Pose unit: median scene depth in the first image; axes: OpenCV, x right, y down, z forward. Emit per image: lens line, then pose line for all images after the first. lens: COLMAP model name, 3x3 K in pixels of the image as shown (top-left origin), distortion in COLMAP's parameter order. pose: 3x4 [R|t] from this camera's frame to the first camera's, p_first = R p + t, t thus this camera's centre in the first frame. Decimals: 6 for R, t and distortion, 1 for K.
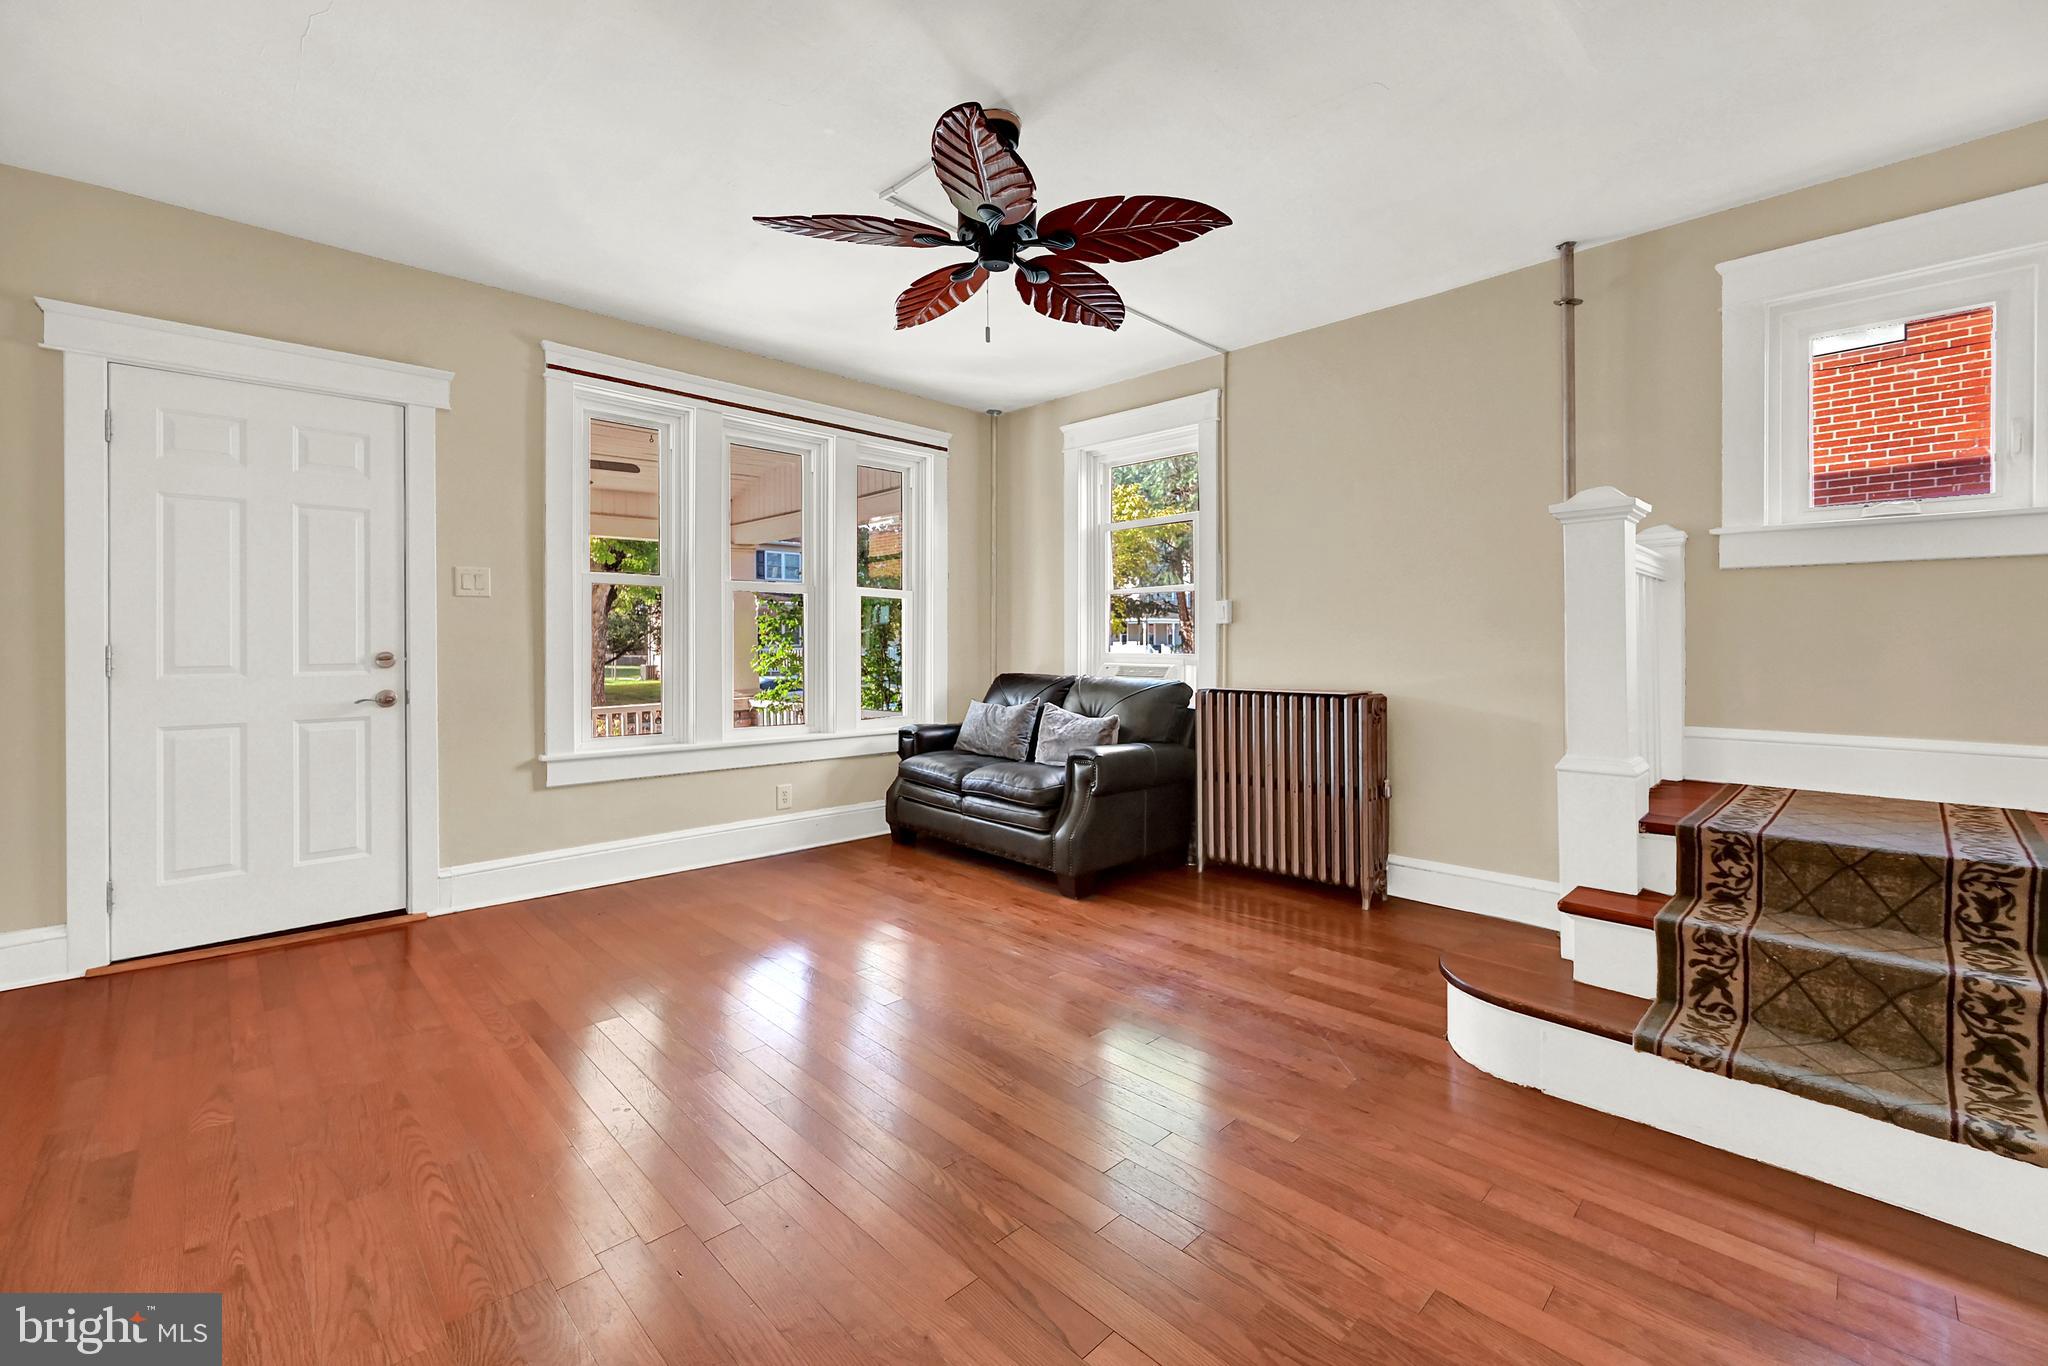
lens RADIAL K [[837.9, 0, 1027.9], [0, 837.9, 658.3], [0, 0, 1]] dist [0.000753, 0.000214]
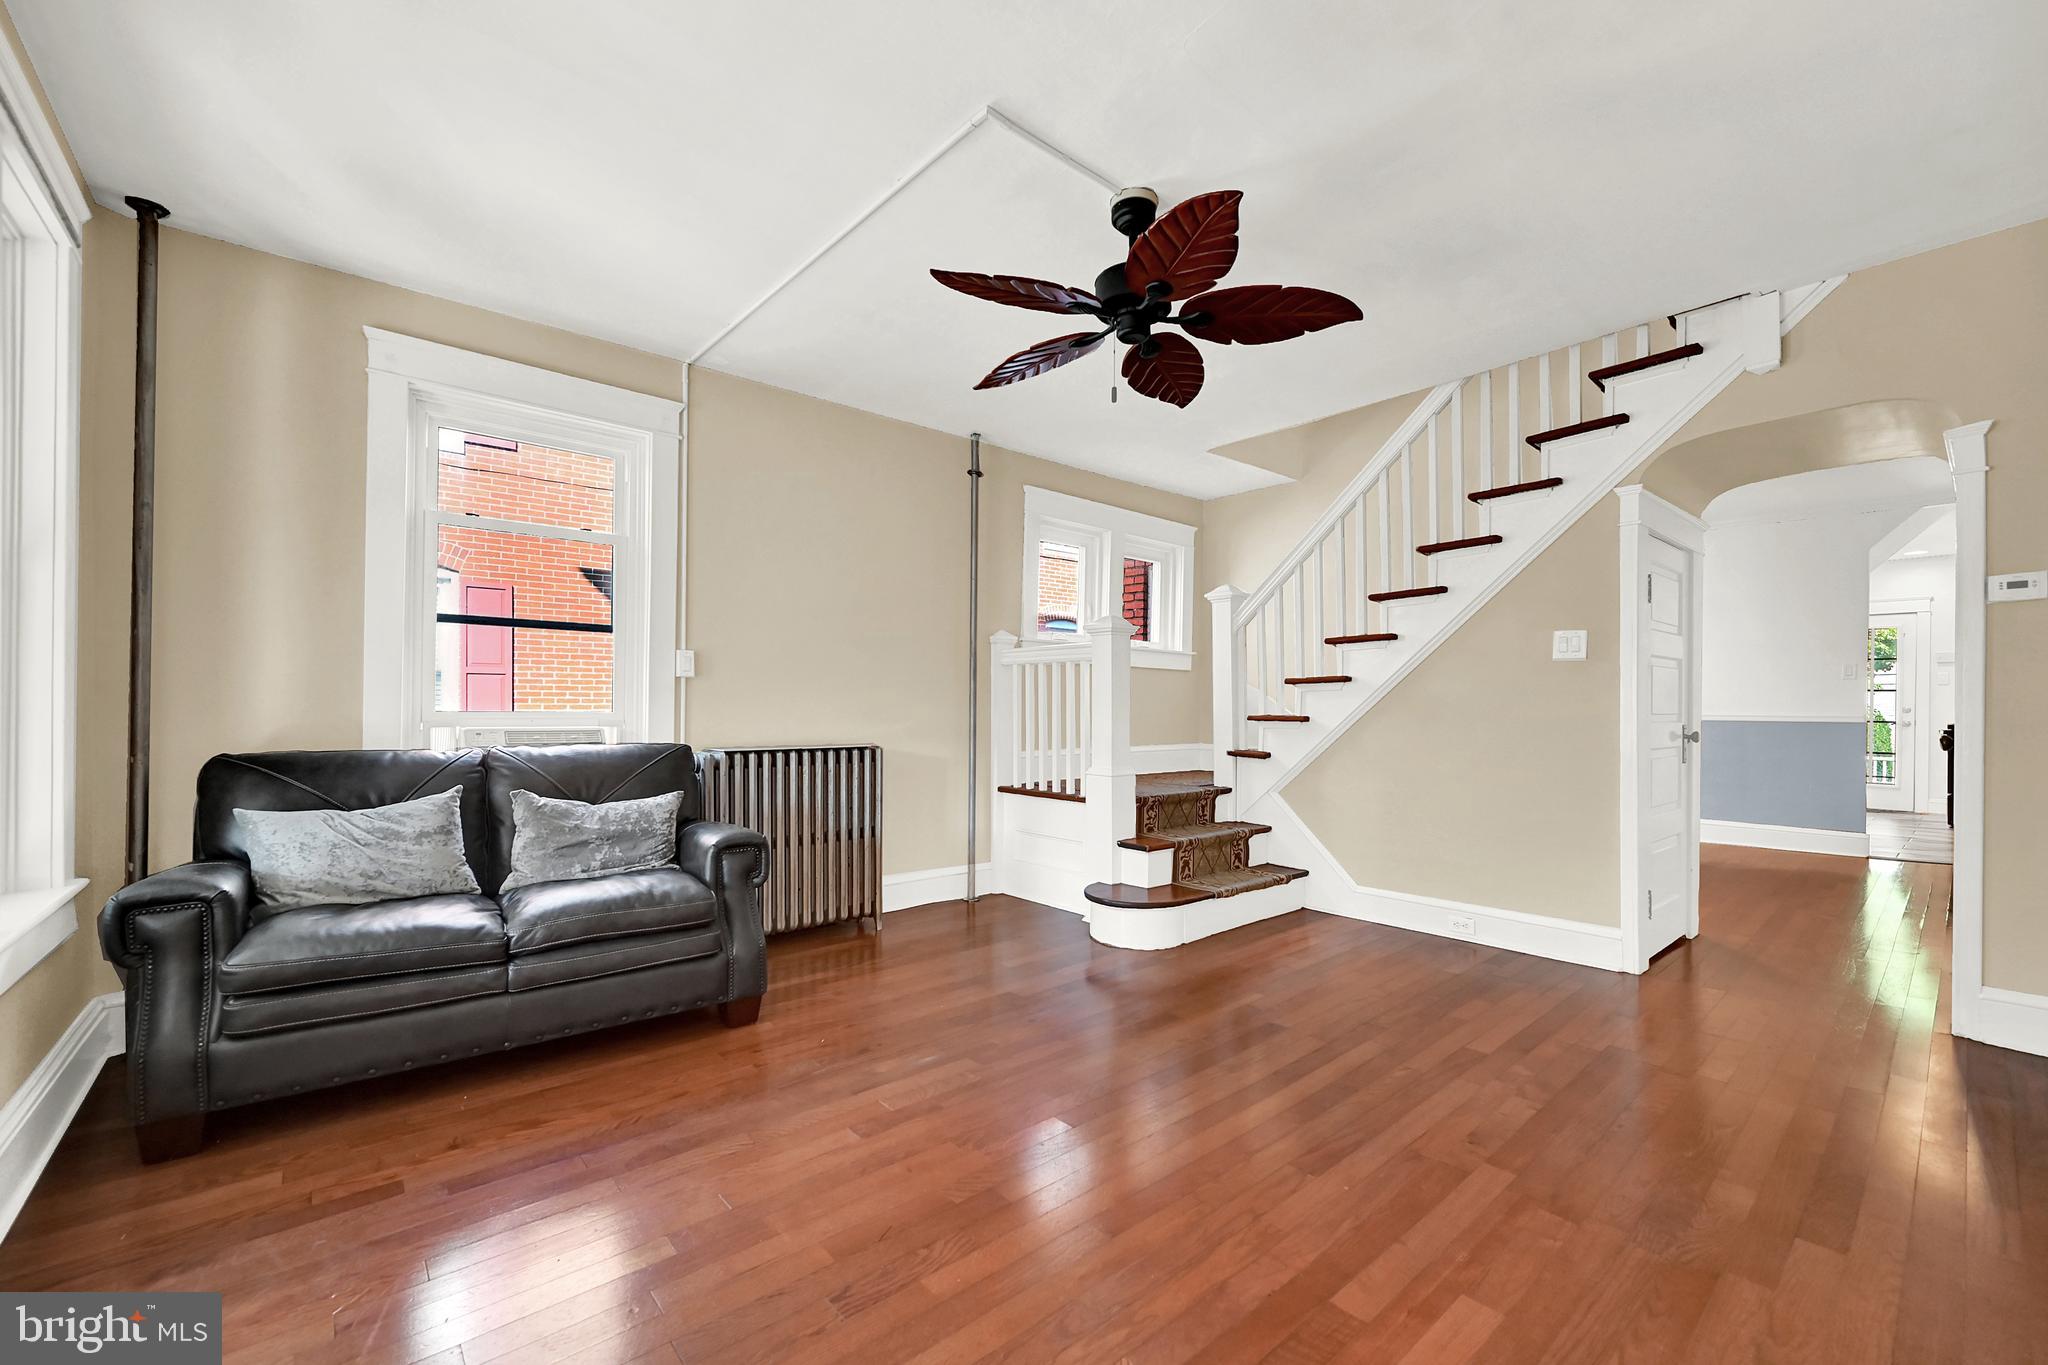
lens RADIAL K [[826.5, 0, 1029.9], [0, 826.5, 718.0], [0, 0, 1]] dist [-0.000241, 0.000373]
pose [[0.067278, -0.013762, 0.997639, -0.723373], [0.010072, 0.999863, 0.013113, -0.007495], [-0.997683, 0.009166, 0.067407, 0.710402]]
